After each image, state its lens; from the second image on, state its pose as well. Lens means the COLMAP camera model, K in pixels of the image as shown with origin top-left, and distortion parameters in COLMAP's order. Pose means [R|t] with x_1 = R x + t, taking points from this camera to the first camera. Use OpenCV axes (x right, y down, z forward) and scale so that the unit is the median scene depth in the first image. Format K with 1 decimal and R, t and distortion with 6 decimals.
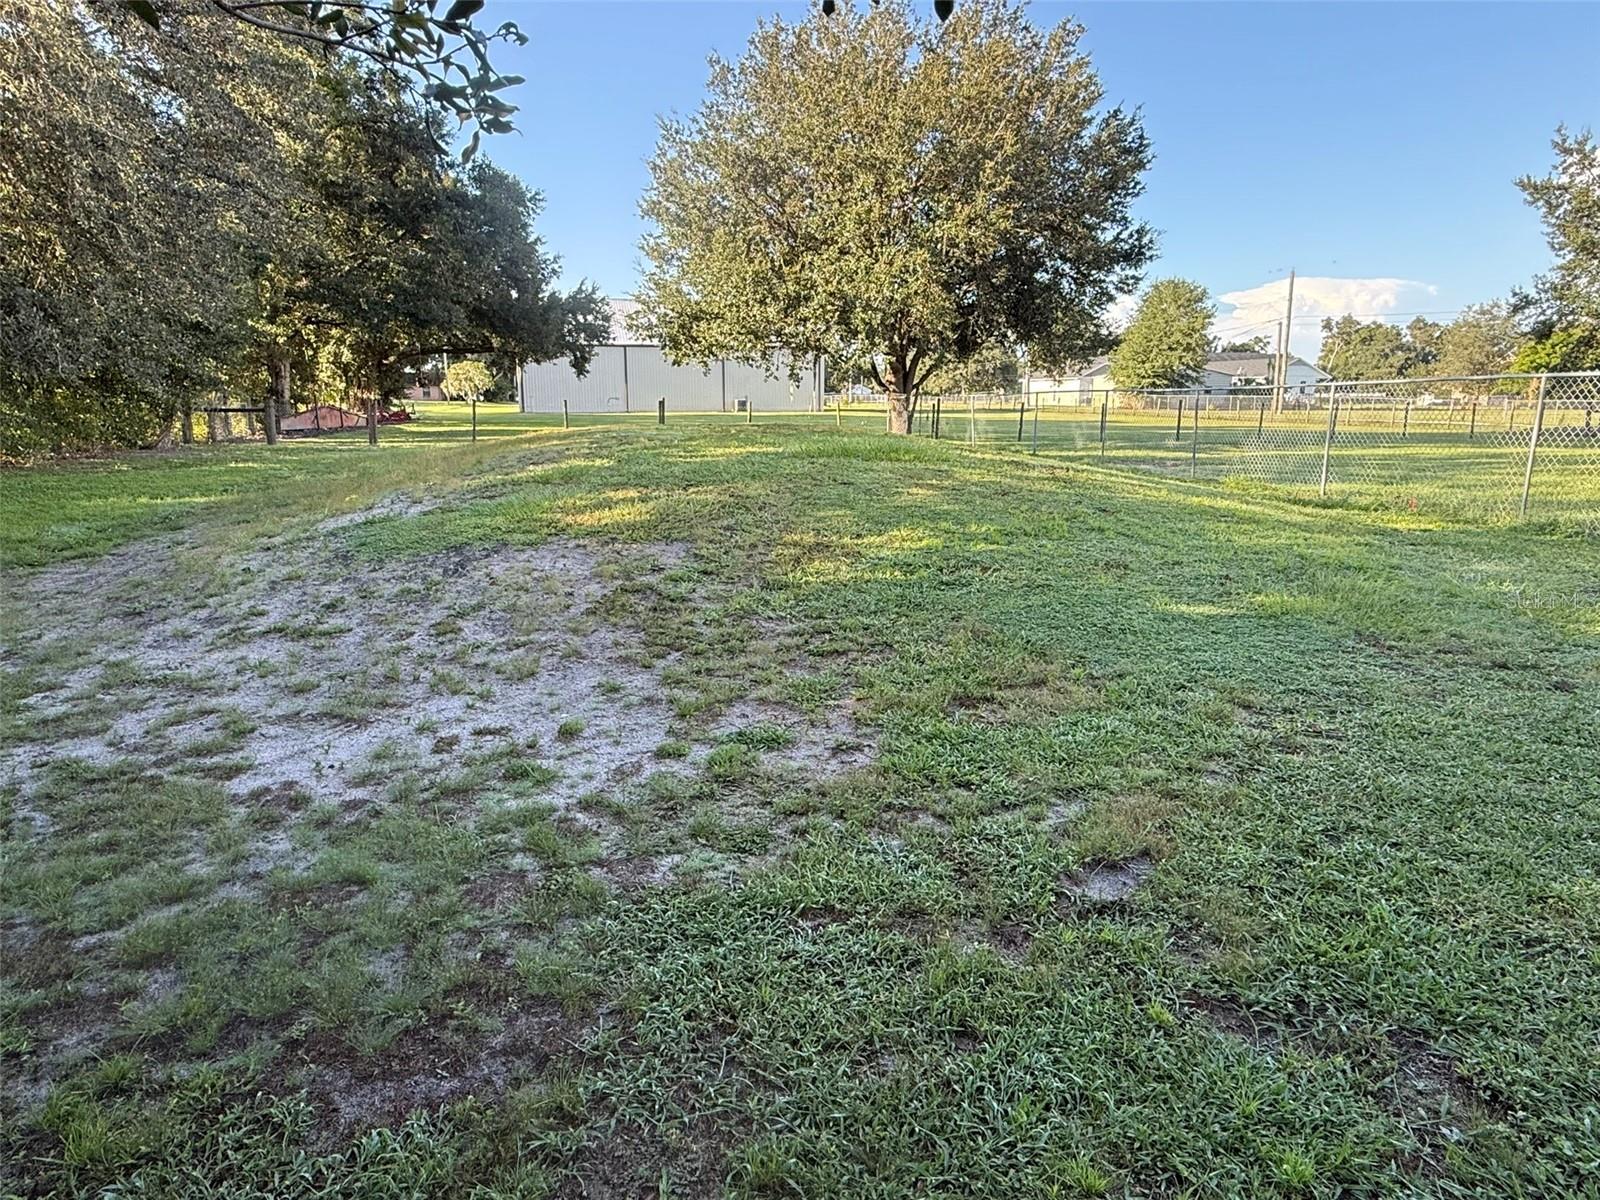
lens RADIAL K [[994.1, 0, 800.0], [0, 994.1, 600.0], [0, 0, 1]] dist [-0.002749, -0.000546]
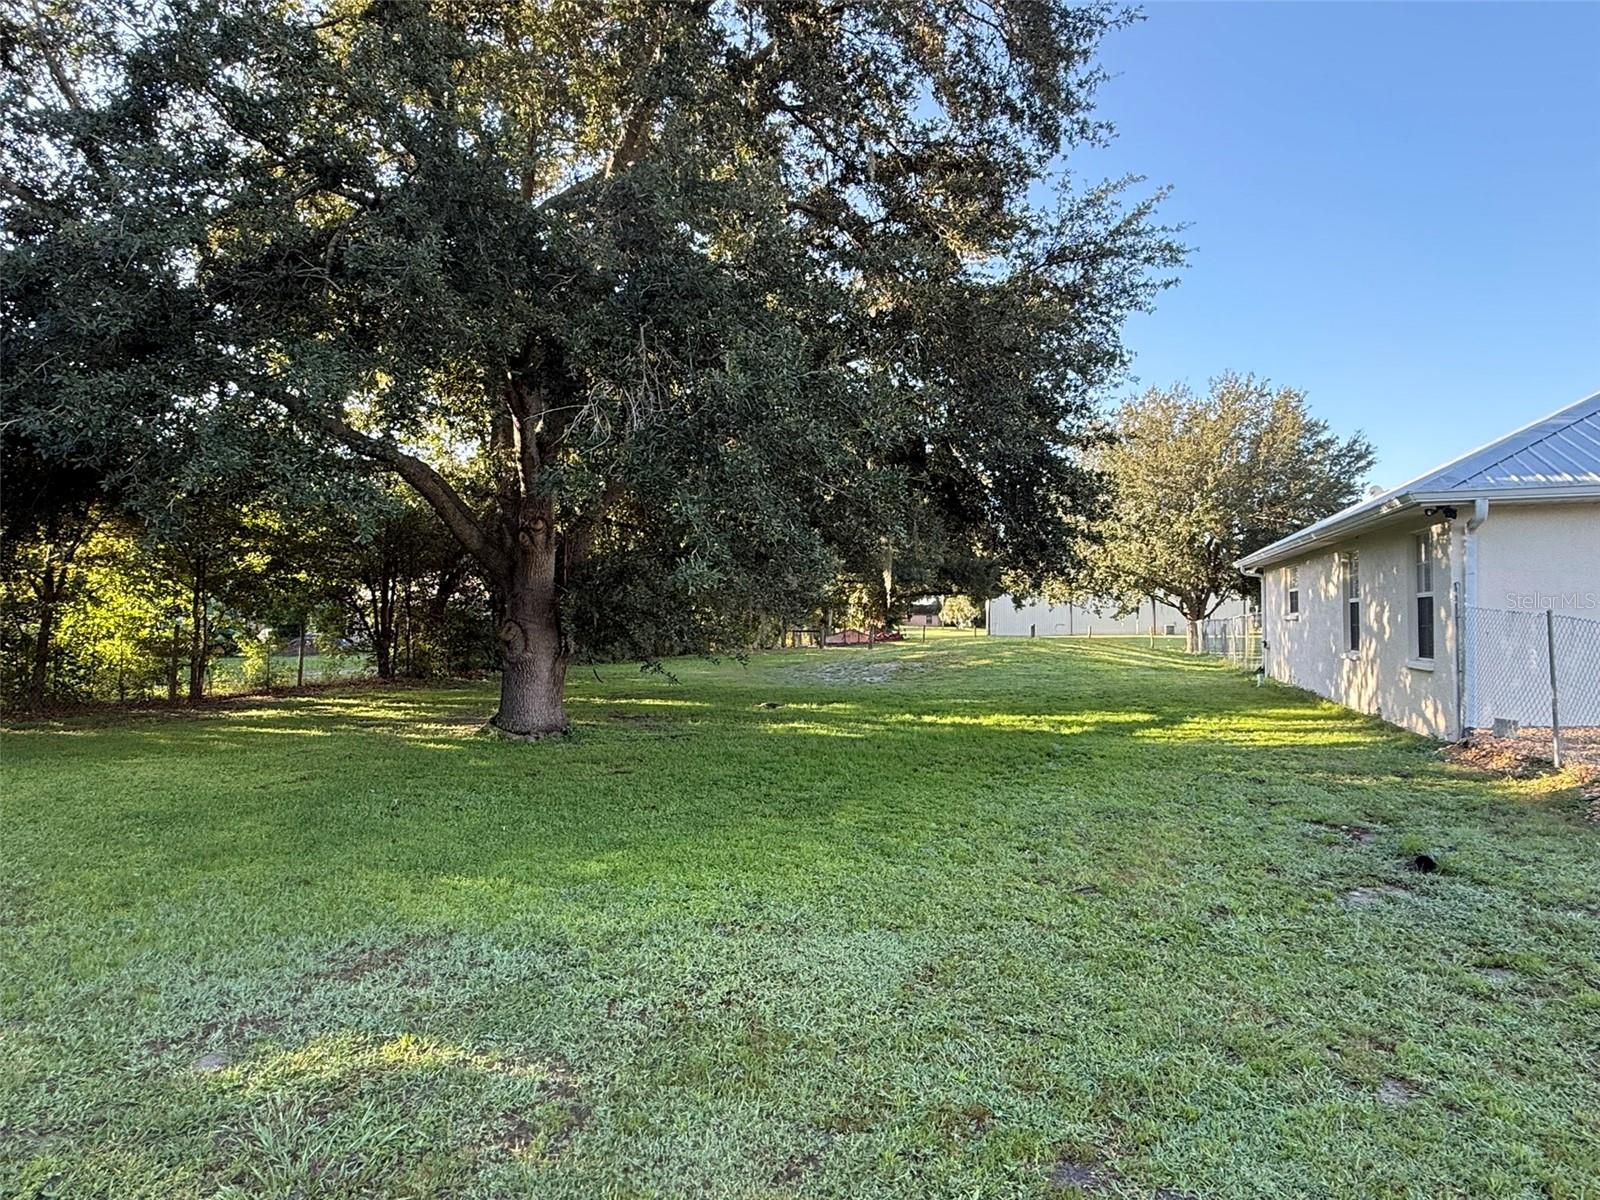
lens RADIAL K [[994.1, 0, 800.0], [0, 994.1, 600.0], [0, 0, 1]] dist [-0.002749, -0.000546]
pose [[0.878325, -0.015606, -0.477809, 0.220980], [-0.091213, 0.975636, -0.199536, 0.086883], [0.469281, 0.218840, 0.855502, -0.428729]]
